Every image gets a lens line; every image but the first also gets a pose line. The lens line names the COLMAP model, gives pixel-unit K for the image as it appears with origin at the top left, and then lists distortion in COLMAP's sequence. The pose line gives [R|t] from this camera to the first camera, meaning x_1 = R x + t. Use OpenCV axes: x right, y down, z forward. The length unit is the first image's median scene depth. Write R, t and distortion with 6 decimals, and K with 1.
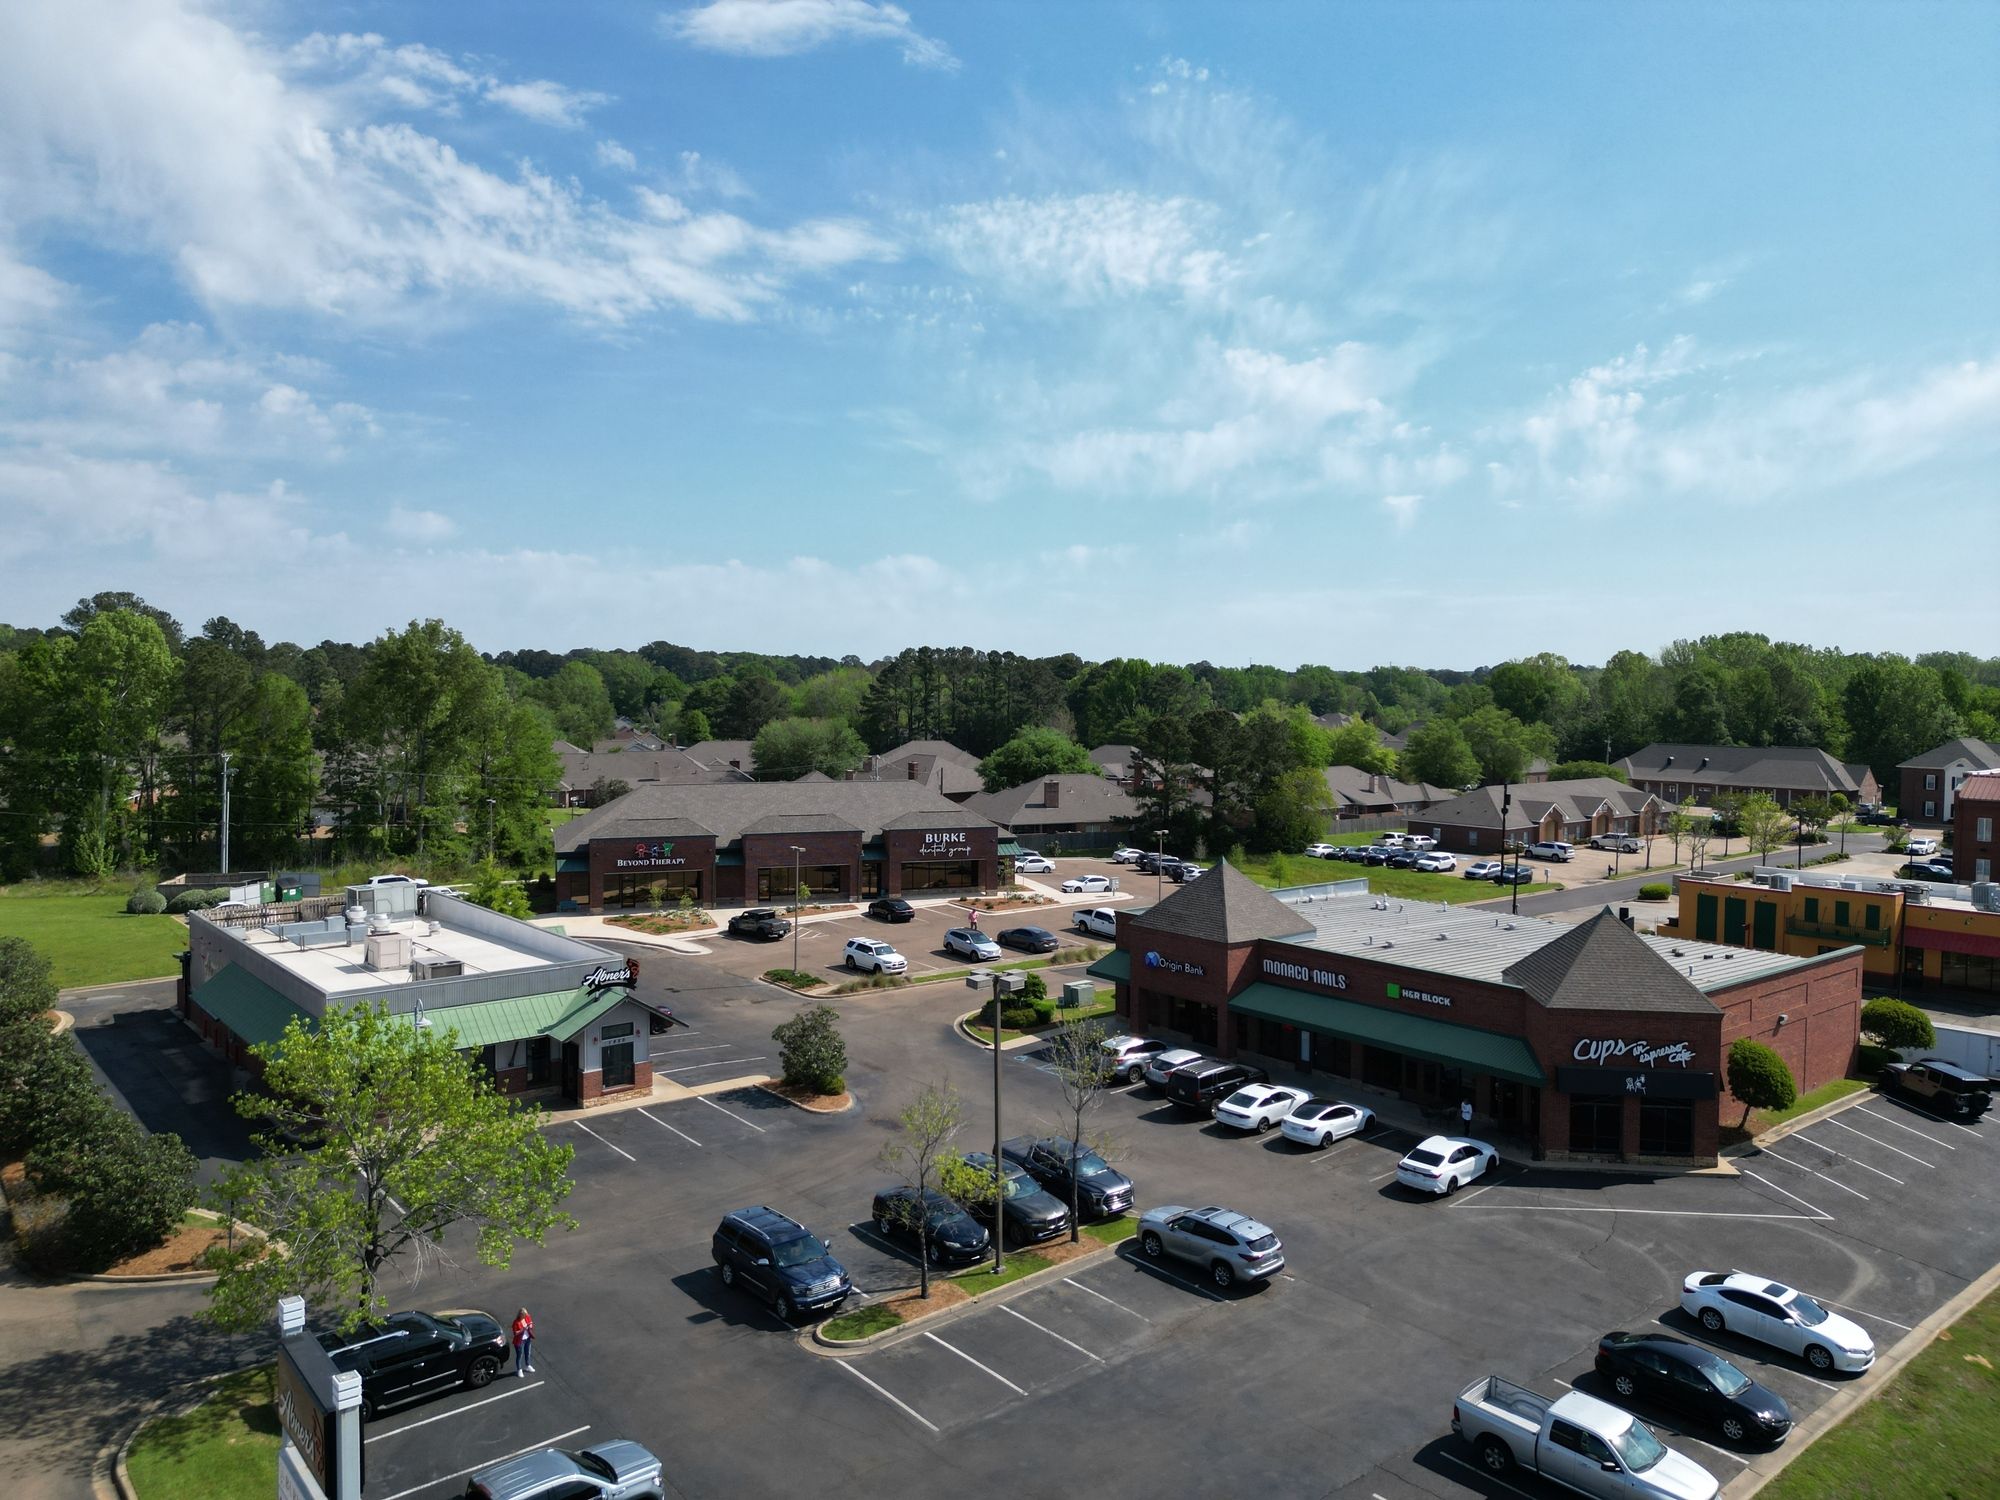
lens RADIAL K [[1399.7, 0, 1000.0], [0, 1399.7, 750.0], [0, 0, 1]] dist [0.054453, -0.047804]
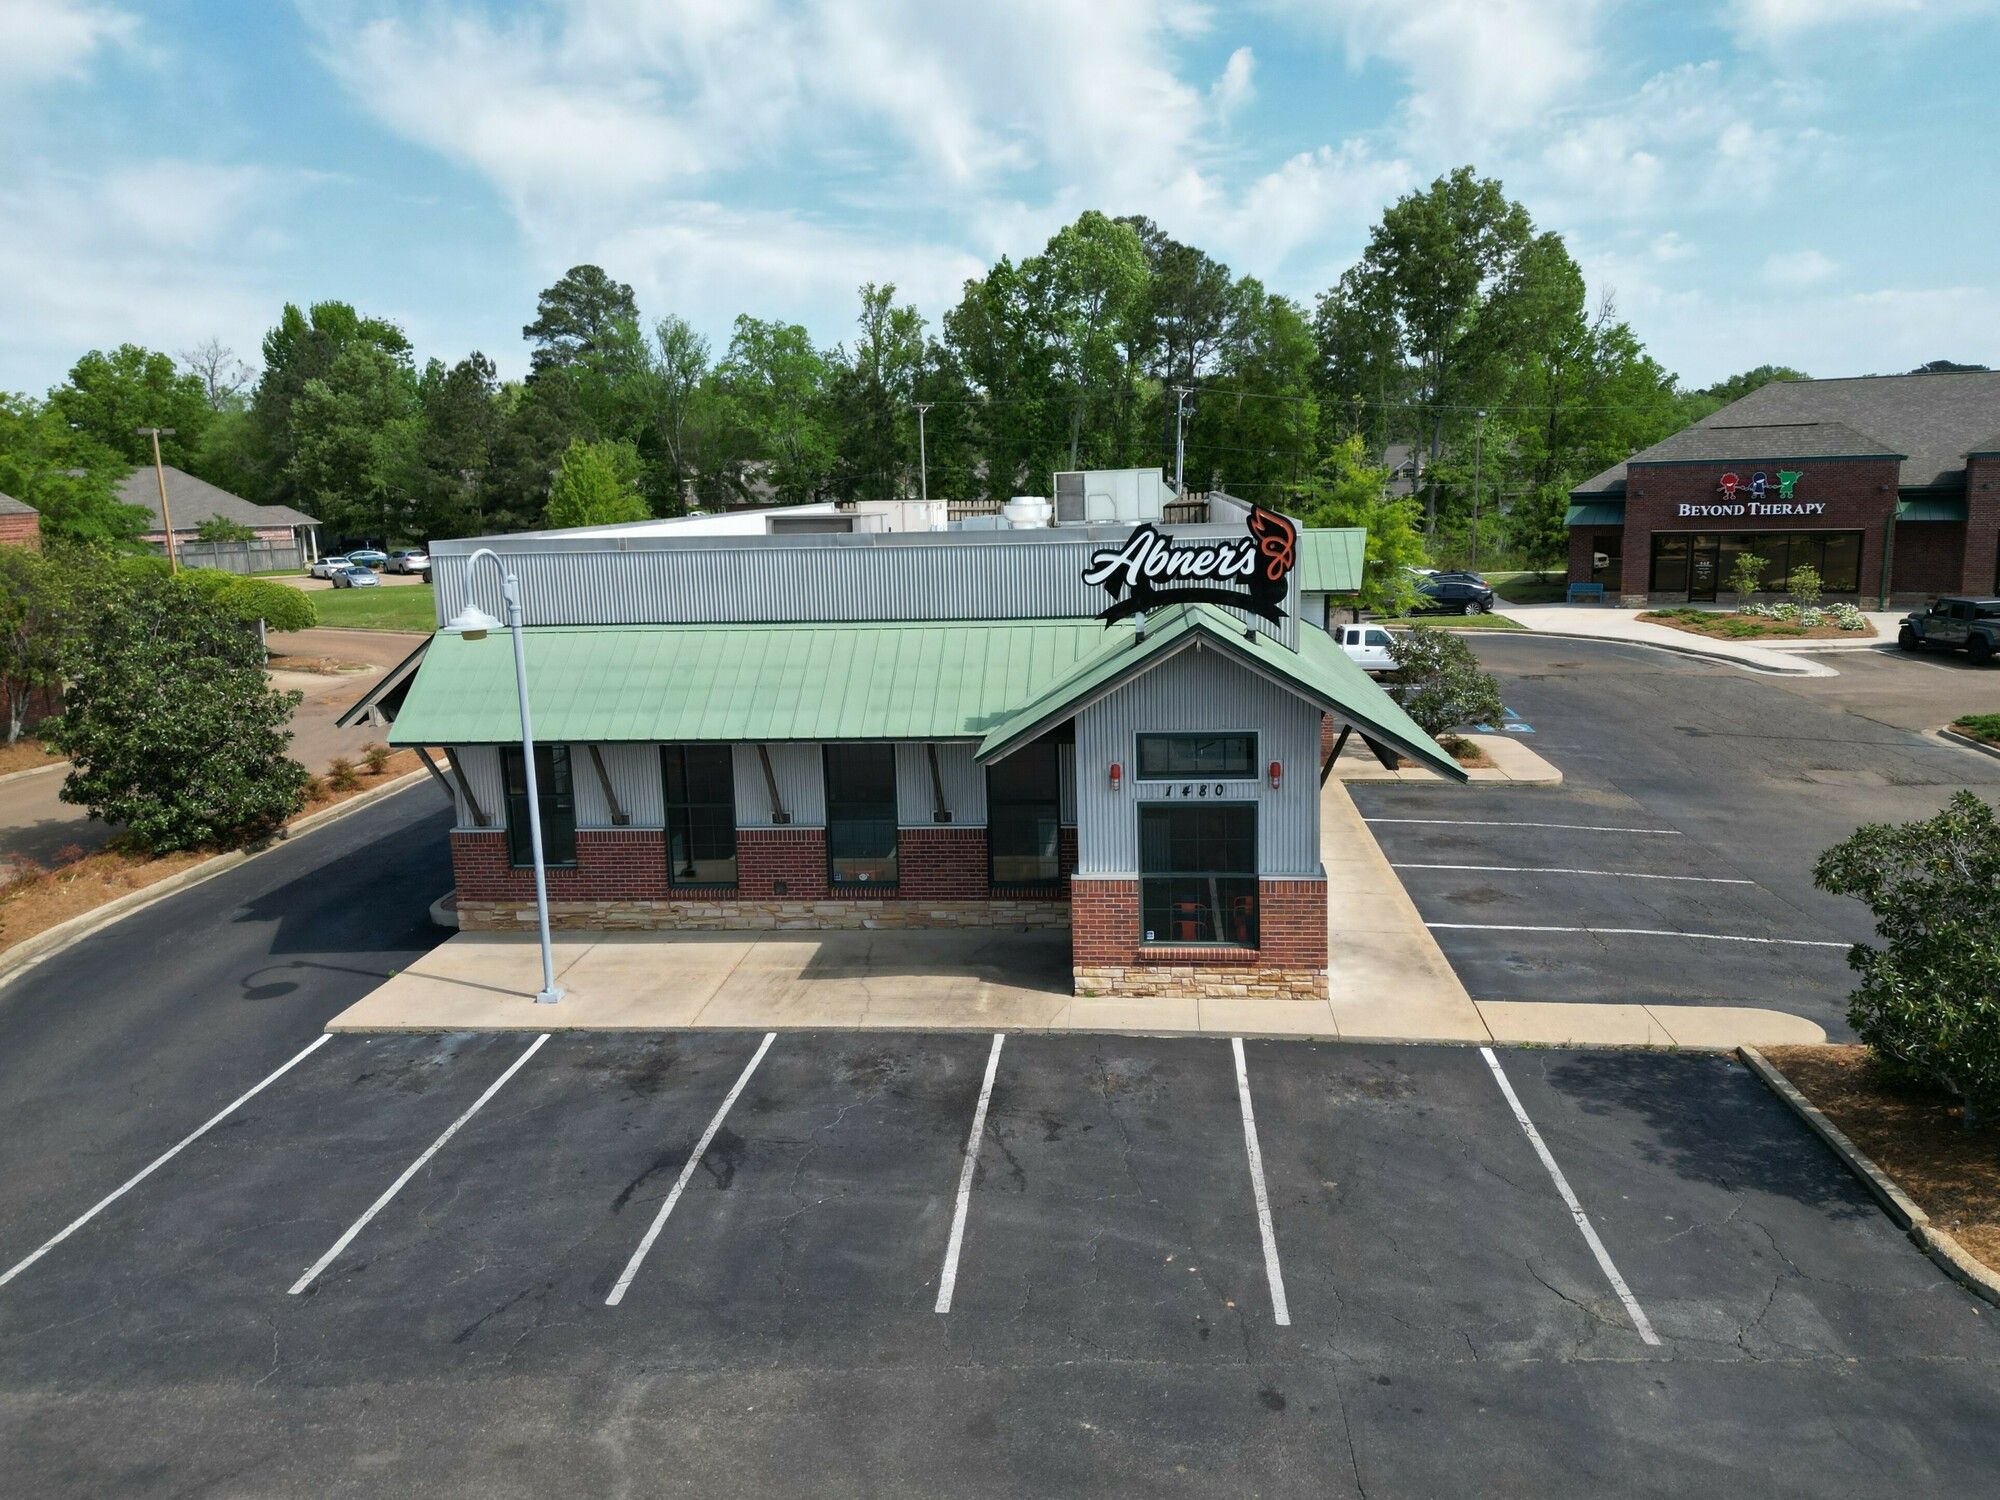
lens RADIAL K [[1422.7, 0, 1022.2], [0, 1422.7, 748.5], [0, 0, 1]] dist [0.068235, -0.061872]
pose [[0.699252, 0.109614, -0.706421, -0.047255], [-0.003064, 0.988625, 0.150371, 0.078188], [0.714868, -0.102983, 0.691634, 0.391712]]
